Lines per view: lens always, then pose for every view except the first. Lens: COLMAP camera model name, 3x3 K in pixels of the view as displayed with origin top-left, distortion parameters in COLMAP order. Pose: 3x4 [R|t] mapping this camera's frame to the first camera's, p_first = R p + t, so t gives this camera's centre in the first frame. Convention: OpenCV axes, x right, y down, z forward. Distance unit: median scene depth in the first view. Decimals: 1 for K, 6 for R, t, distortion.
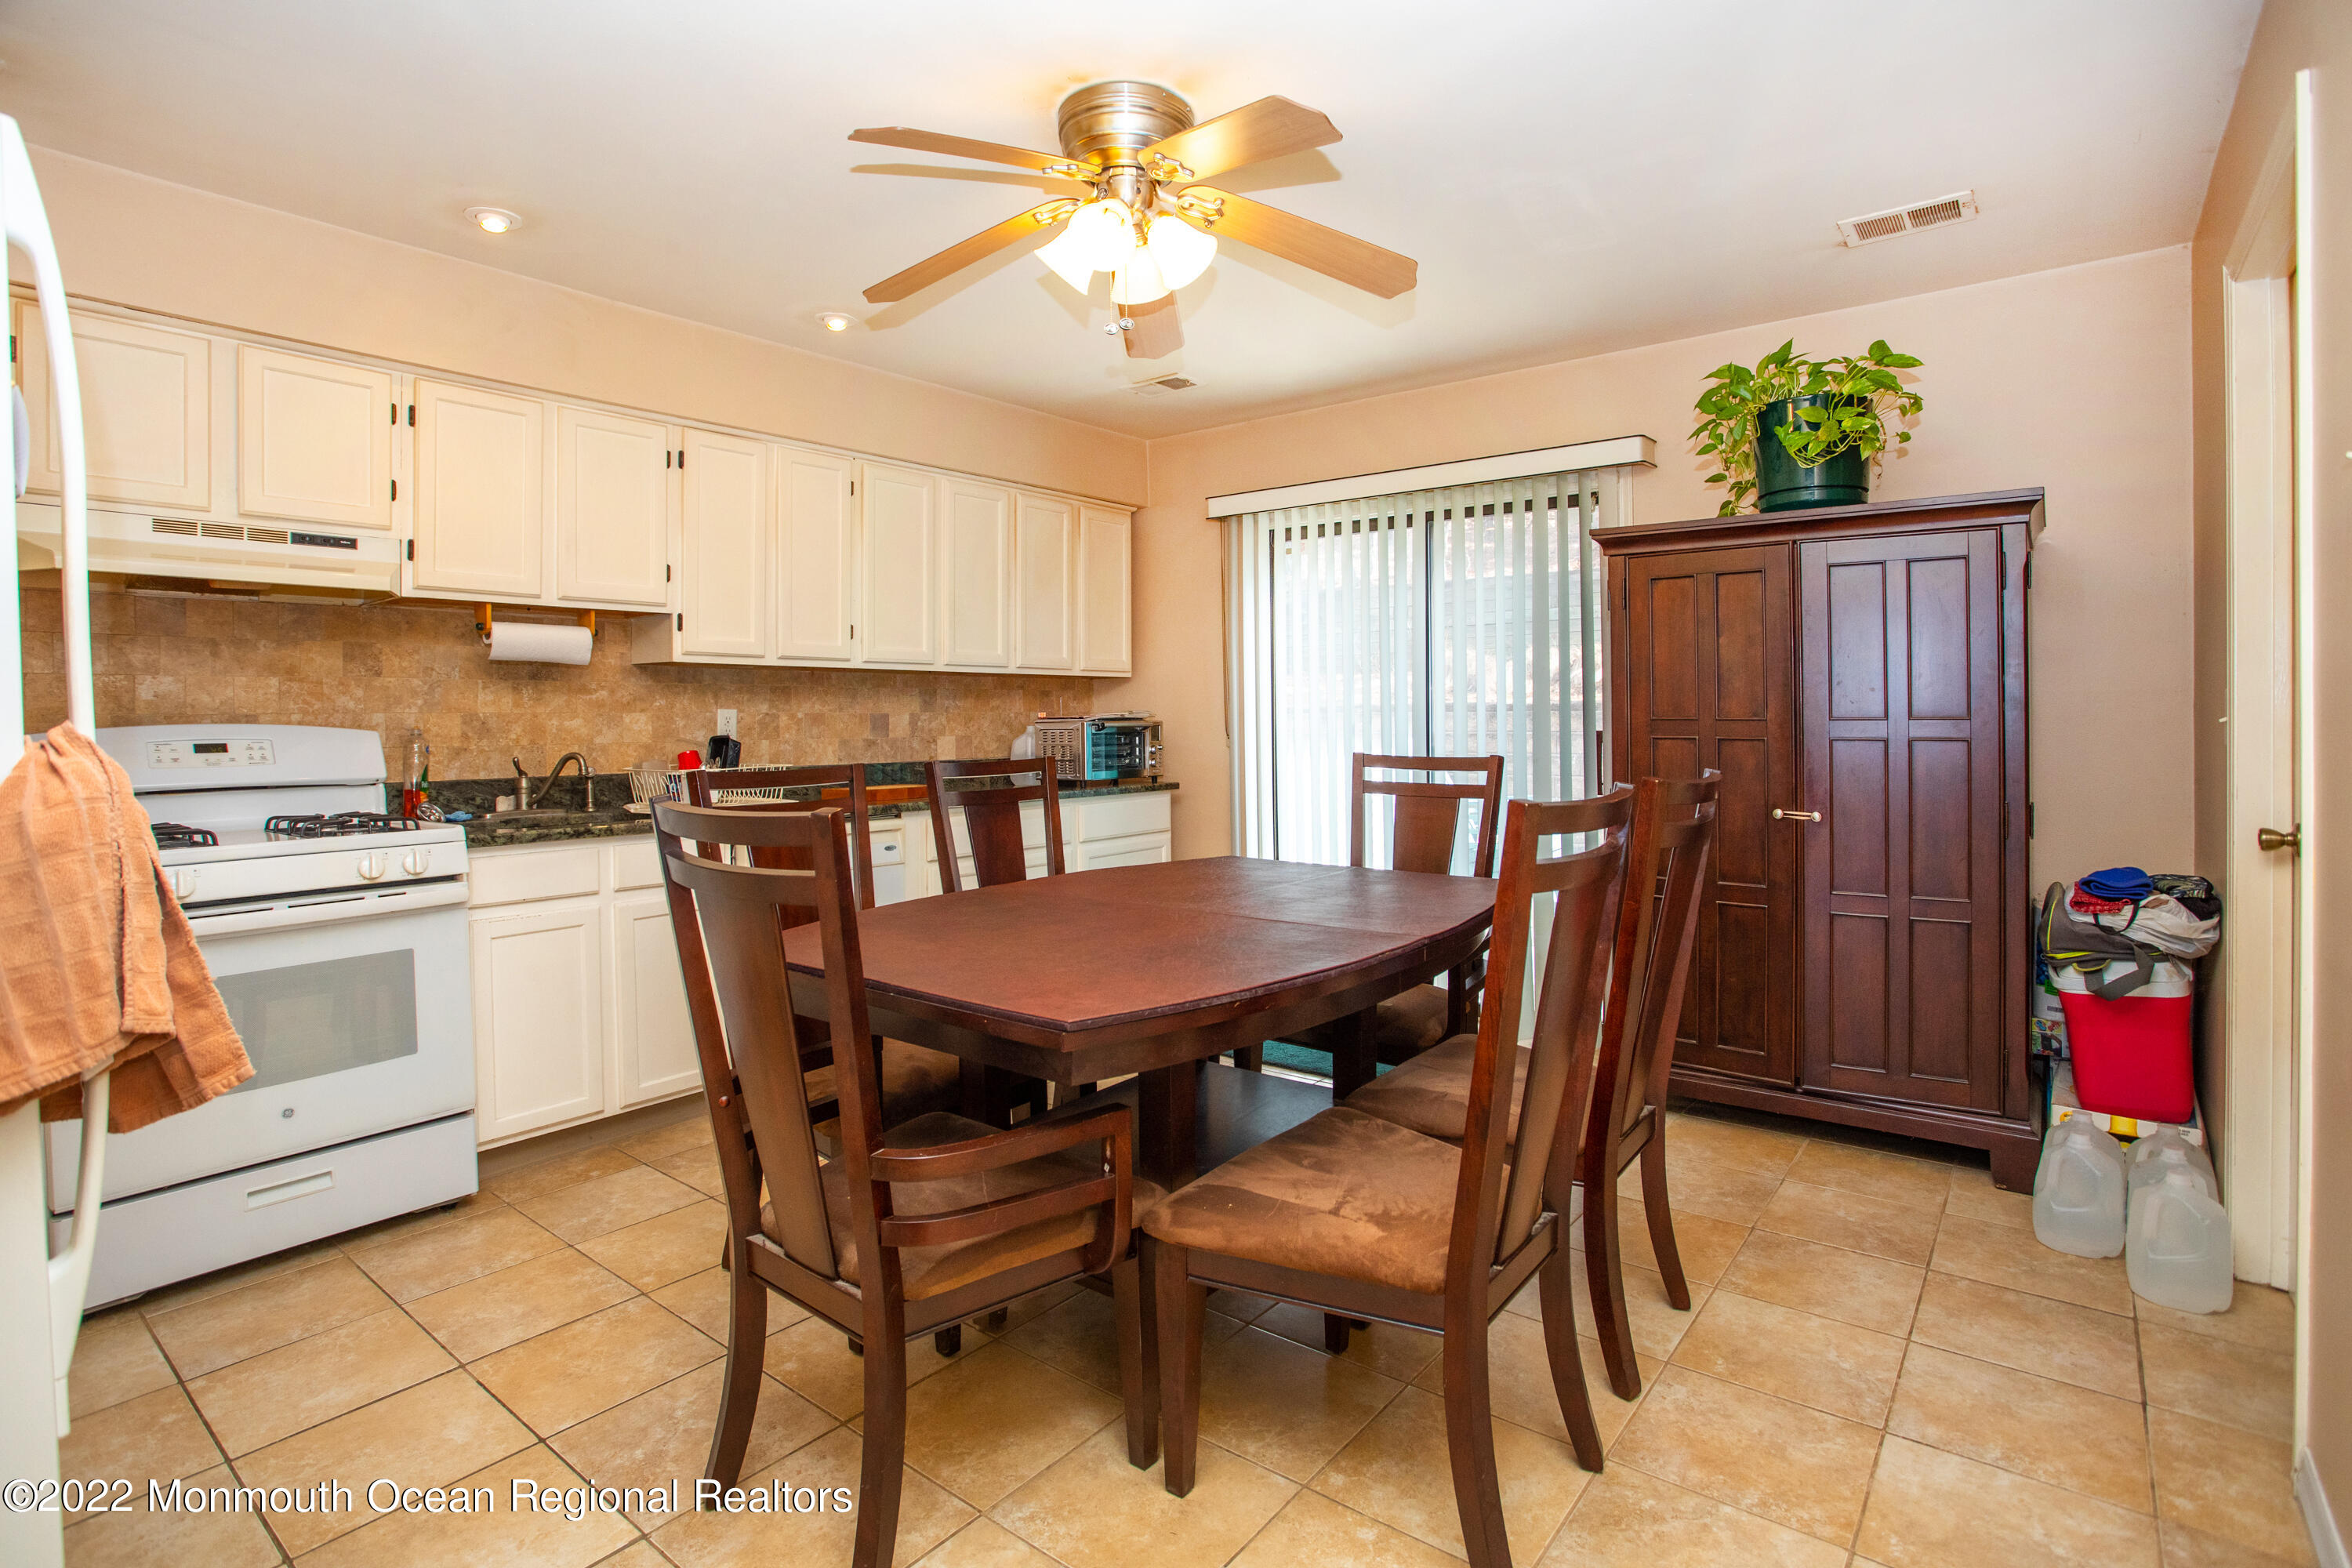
lens RADIAL K [[1144.8, 0, 1179.9], [0, 1144.8, 717.8], [0, 0, 1]] dist [-0.045402, -0.000116]
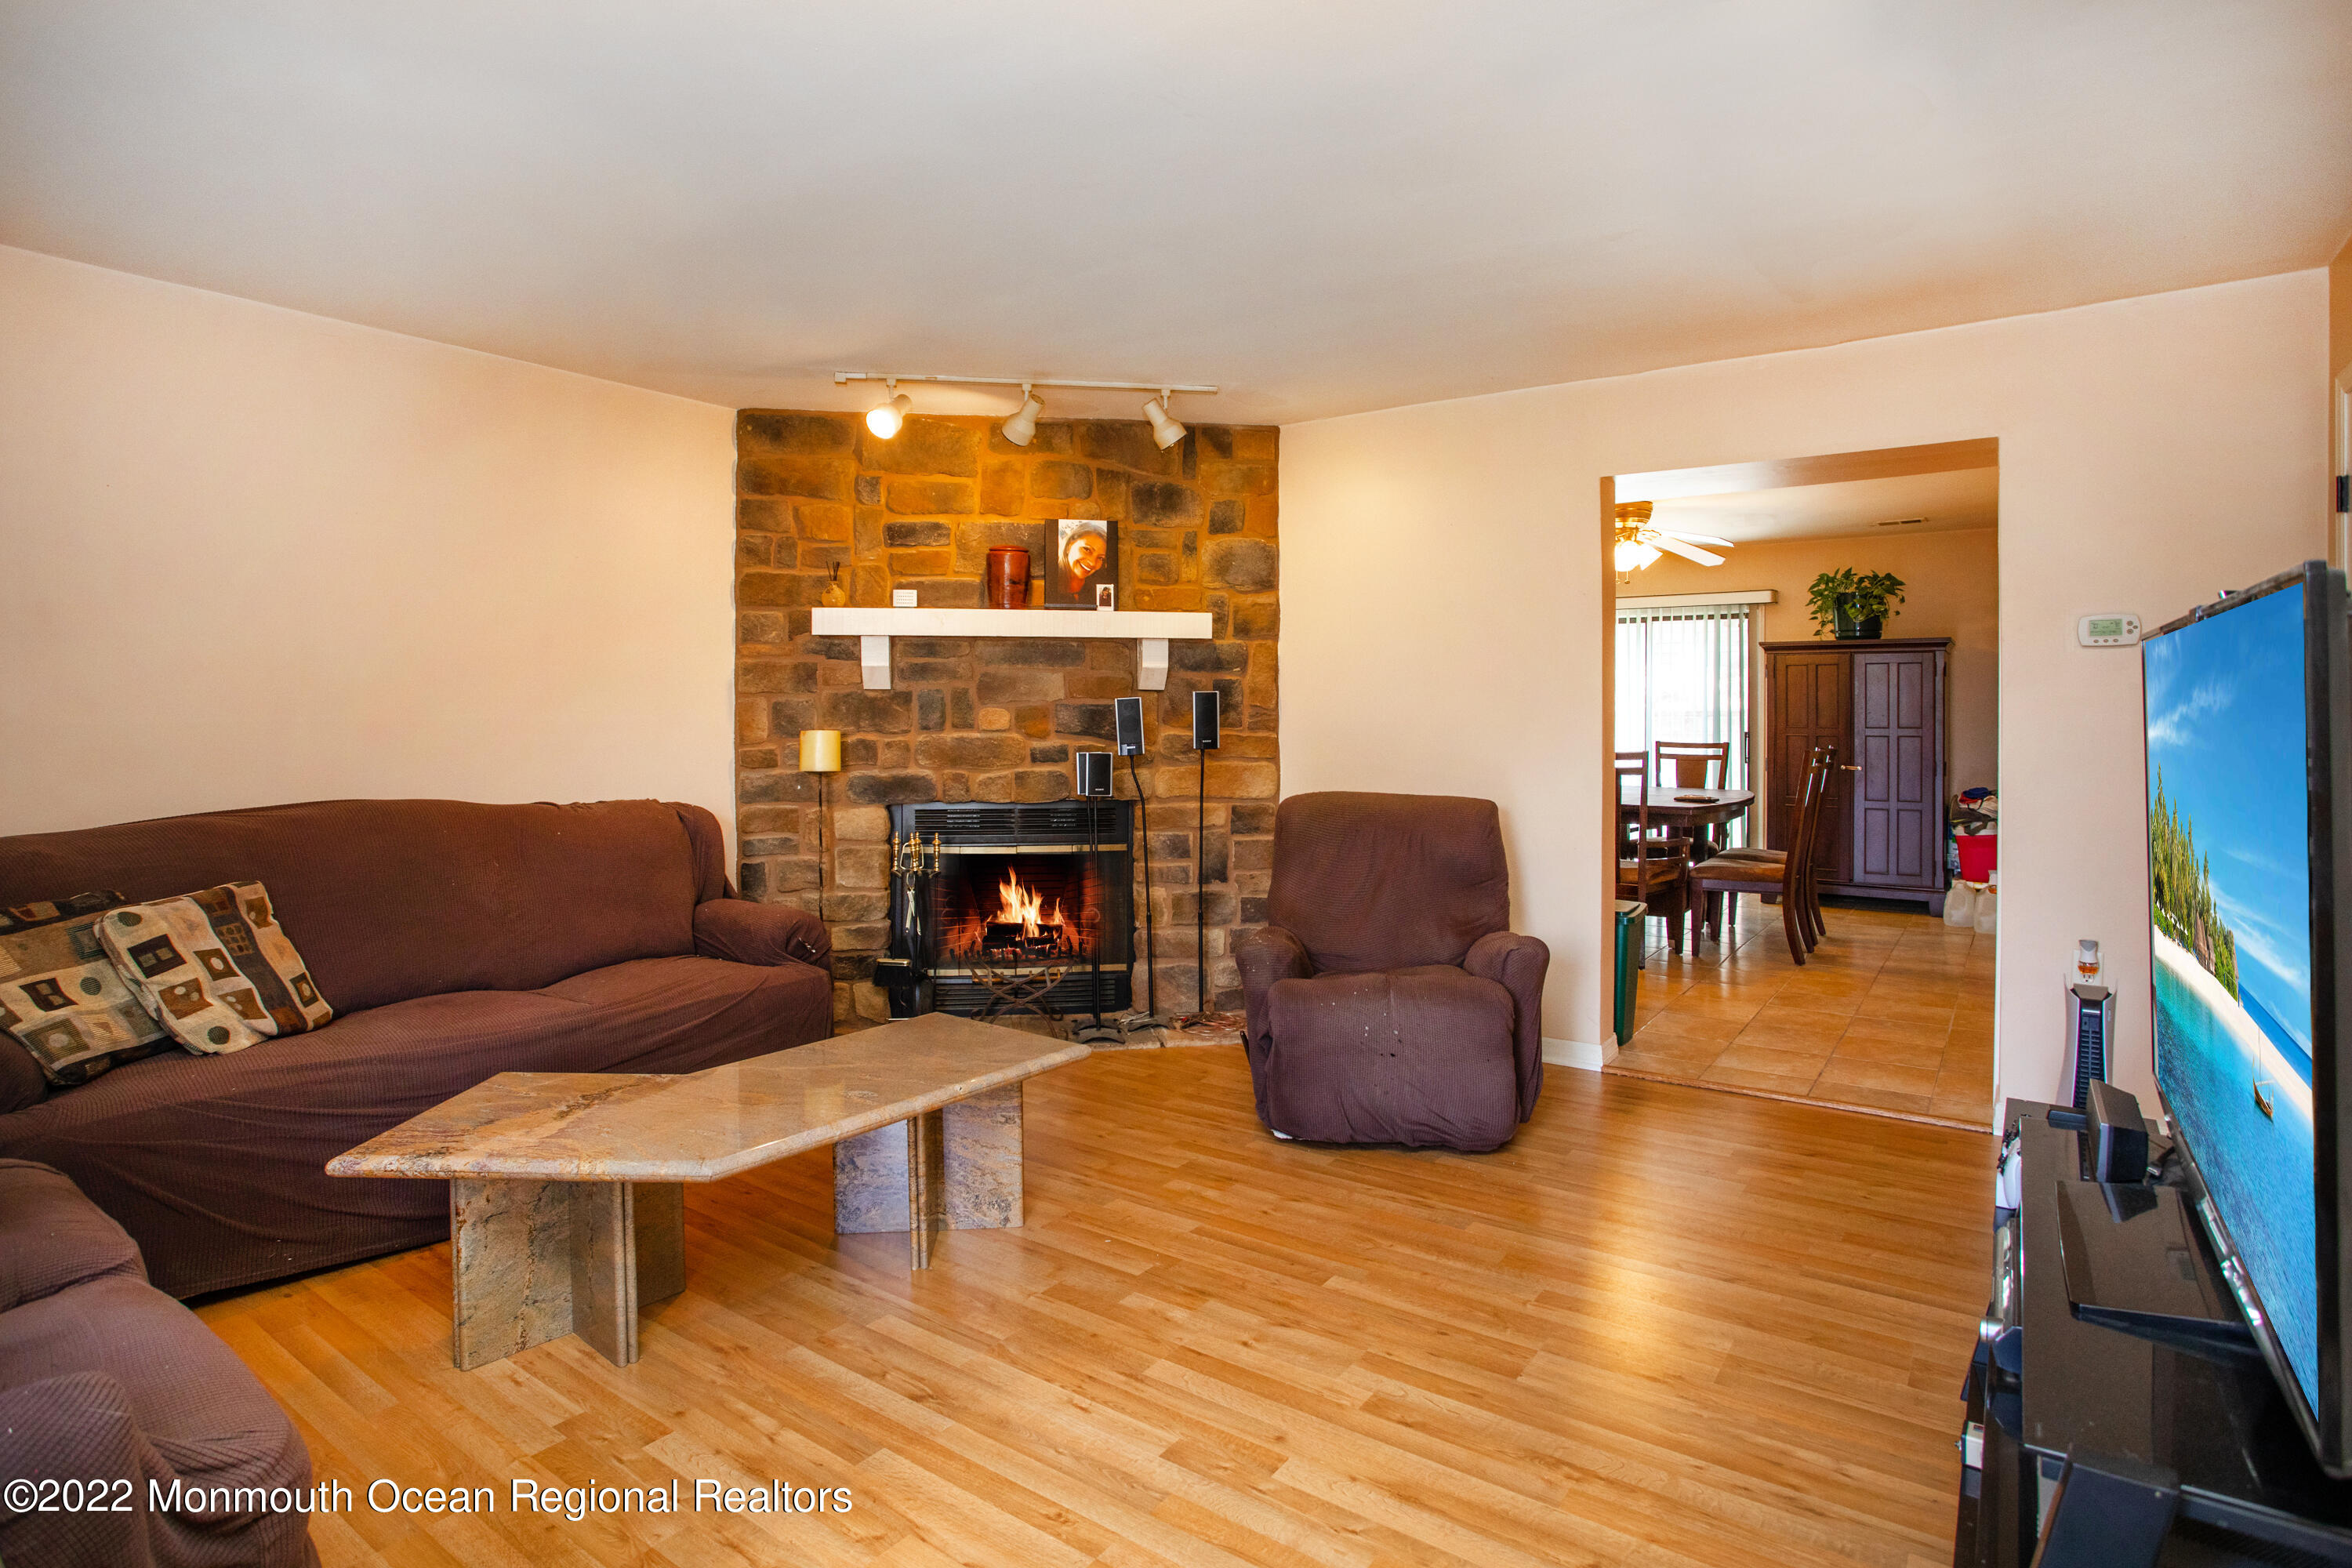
lens RADIAL K [[1205.4, 0, 1180.0], [0, 1205.4, 733.0], [0, 0, 1]] dist [-0.047660, 0.000537]
pose [[0.998861, 0.008966, 0.046862, -0.979672], [-0.009284, 0.999935, 0.006570, 0.009363], [-0.046800, -0.006997, 0.998880, -1.427207]]
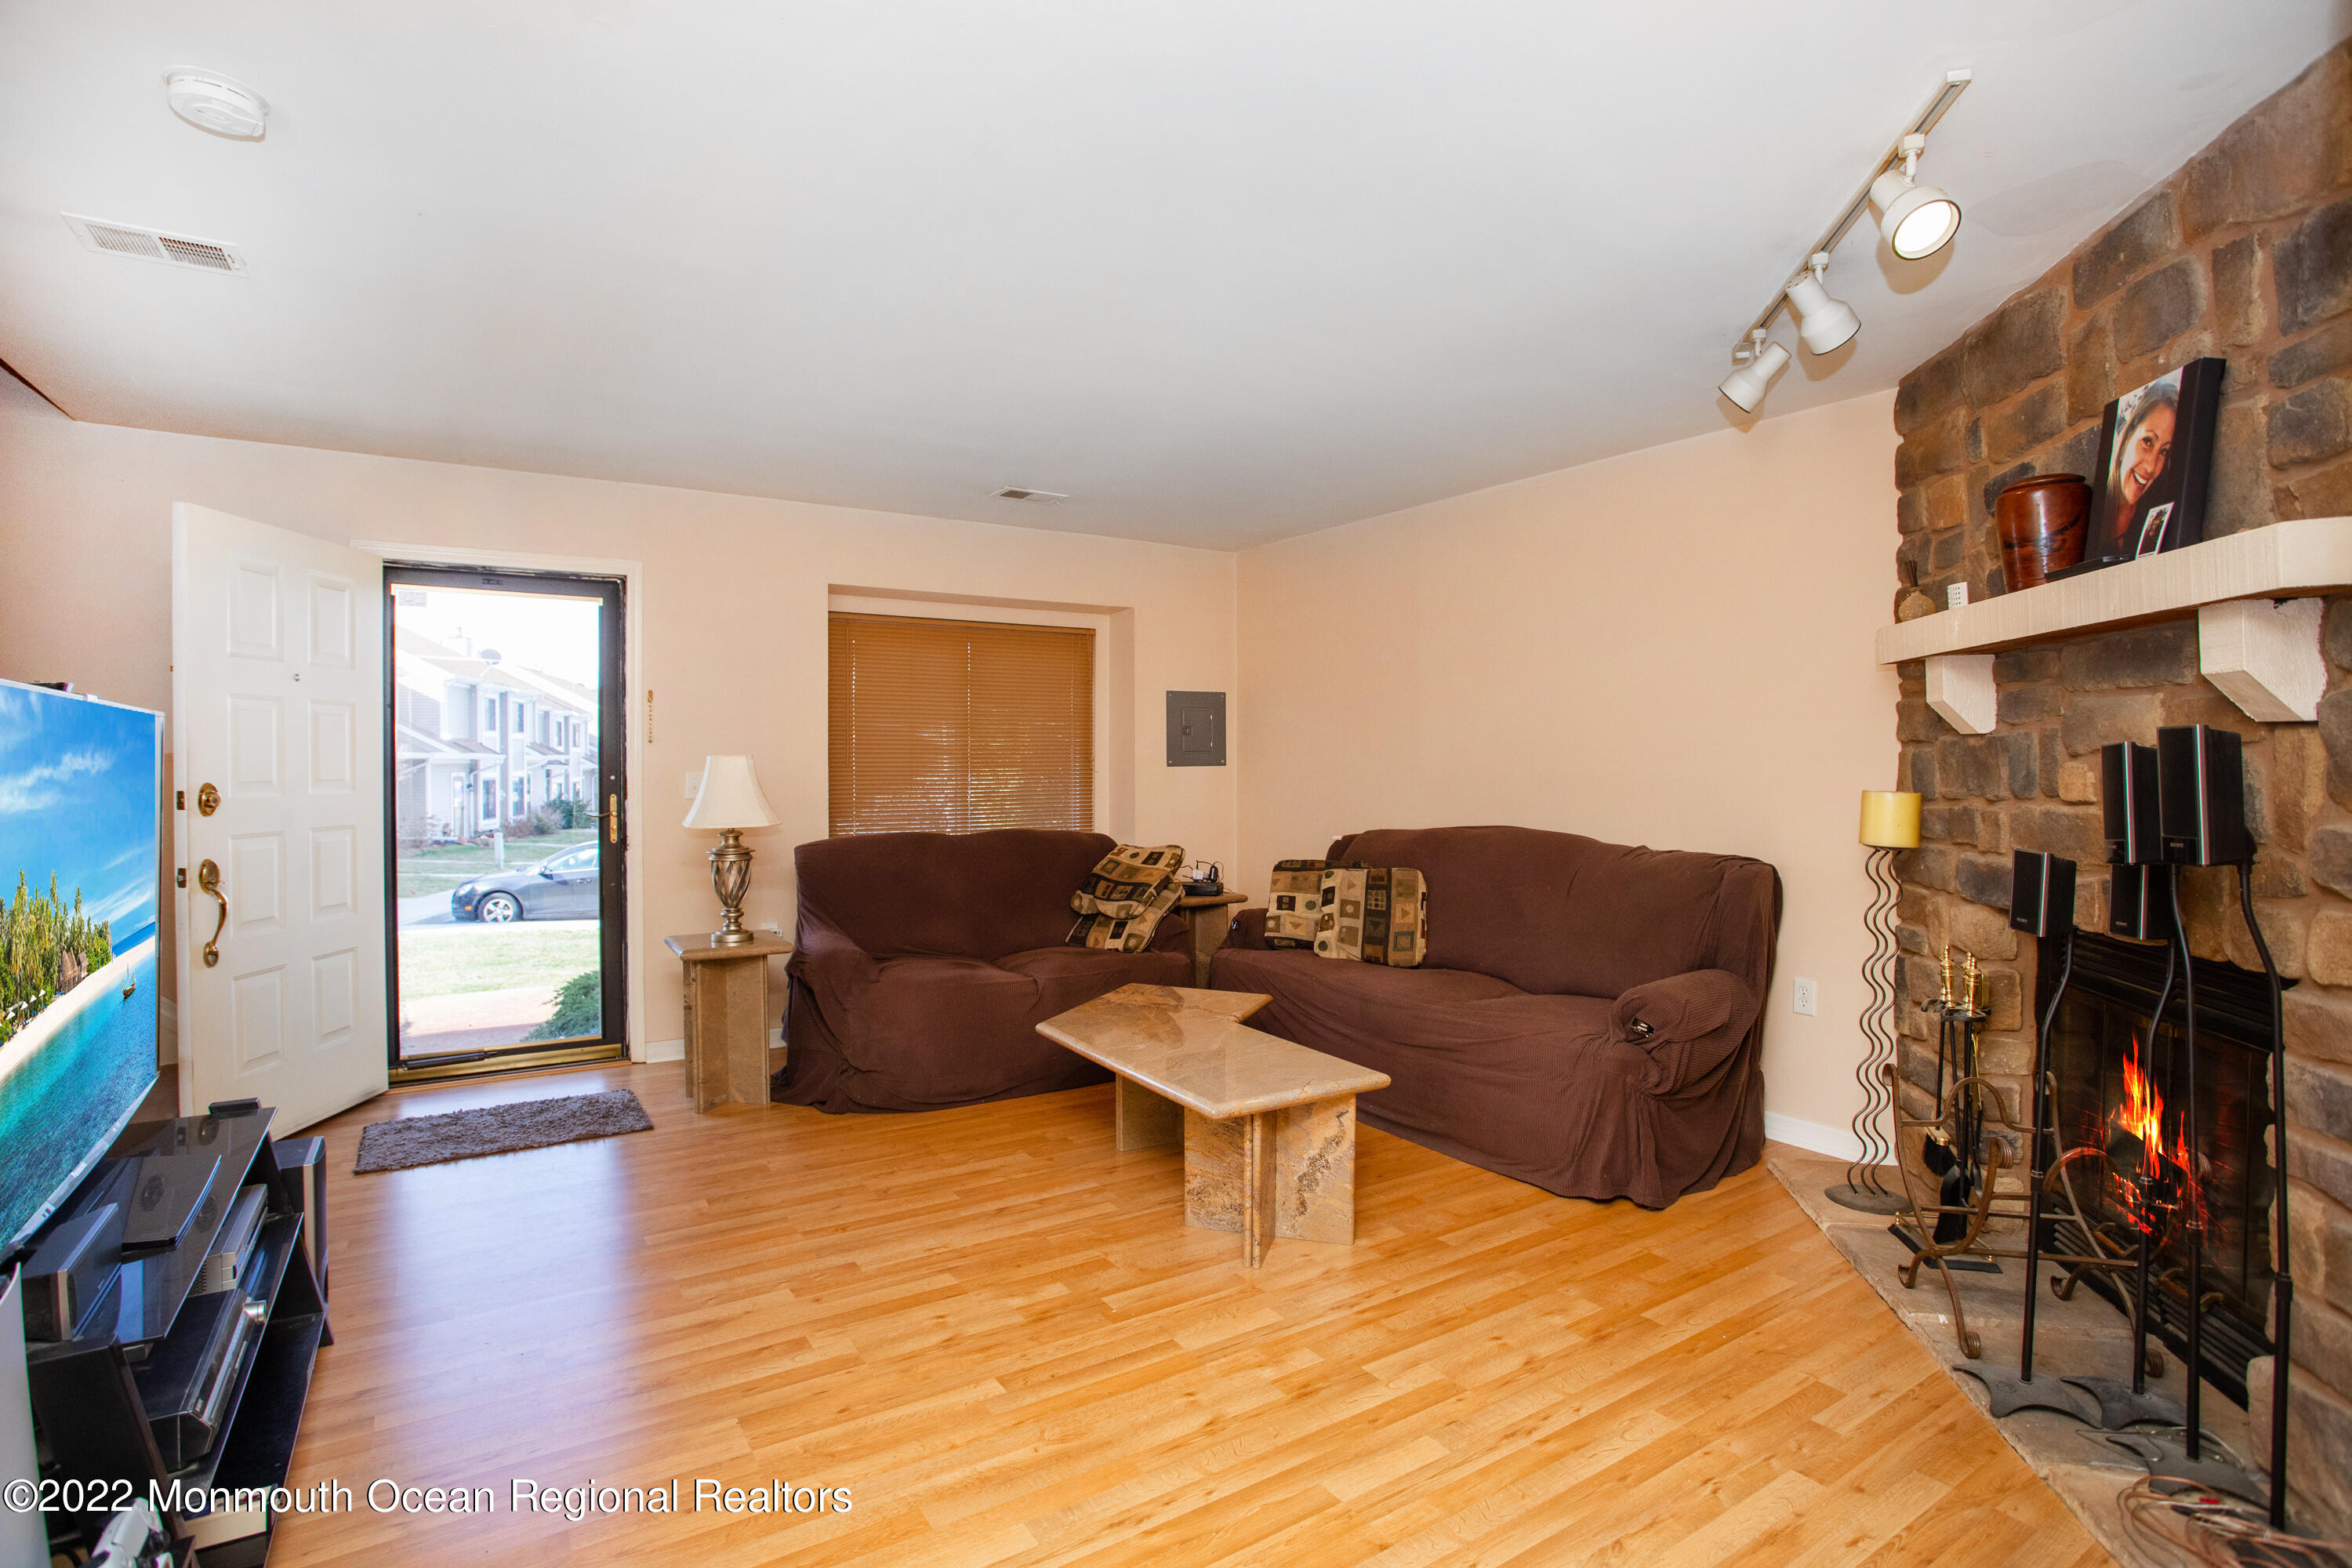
lens RADIAL K [[1142.6, 0, 1176.0], [0, 1142.6, 784.0], [0, 0, 1]] dist [-0.035794, 0.000260]
pose [[-0.318298, 0.031638, -0.947463, 1.019792], [-0.006909, 0.999339, 0.035691, -0.061324], [0.947965, 0.017906, -0.317869, 1.503036]]
